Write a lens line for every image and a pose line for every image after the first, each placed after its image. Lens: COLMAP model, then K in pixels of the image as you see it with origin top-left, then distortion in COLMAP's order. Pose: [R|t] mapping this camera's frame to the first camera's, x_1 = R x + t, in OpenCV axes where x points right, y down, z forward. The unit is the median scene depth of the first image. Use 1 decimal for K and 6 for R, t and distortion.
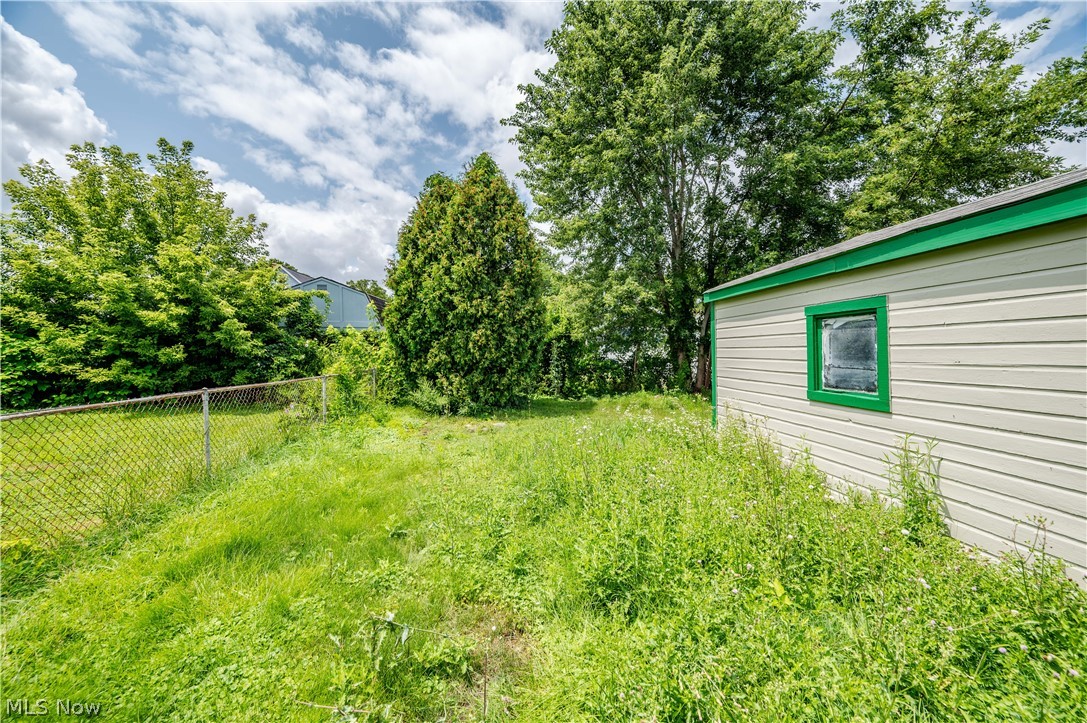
lens RADIAL K [[427.0, 0, 545.8], [0, 427.0, 370.0], [0, 0, 1]] dist [0.001444, 0.000117]
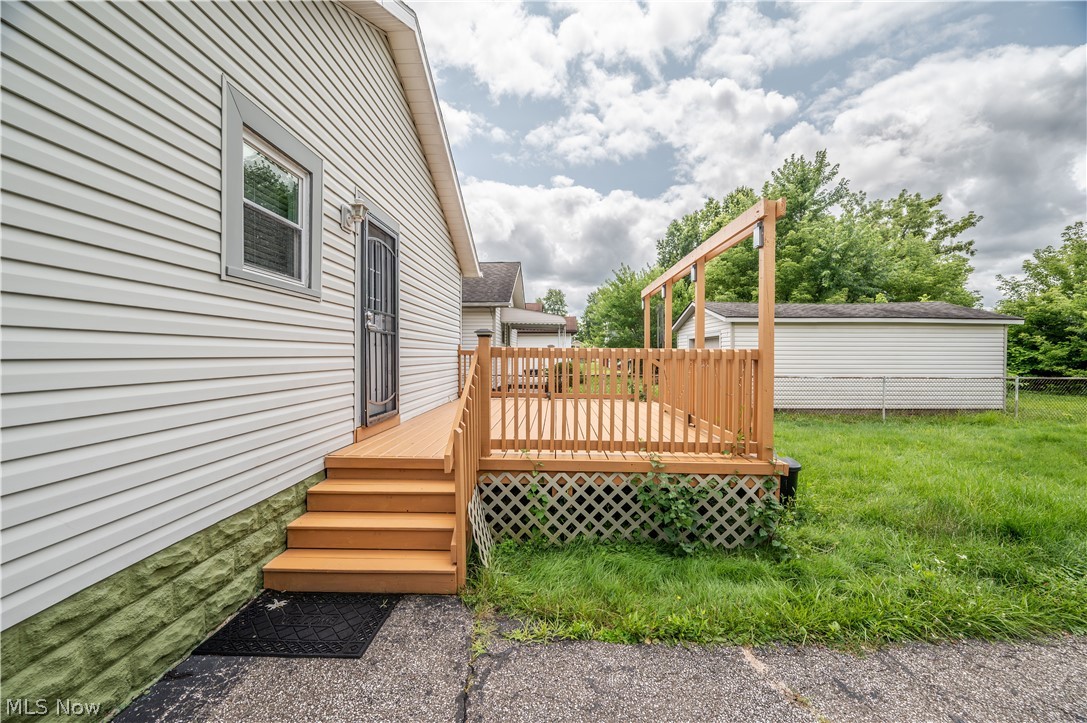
lens RADIAL K [[429.4, 0, 527.3], [0, 429.4, 360.6], [0, 0, 1]] dist [-0.047896, 0.009289]
pose [[-0.144243, 0.009489, -0.989497, 0.713119], [-0.042534, 0.998970, 0.015781, 0.027379], [0.988628, 0.044364, -0.143691, -0.781258]]
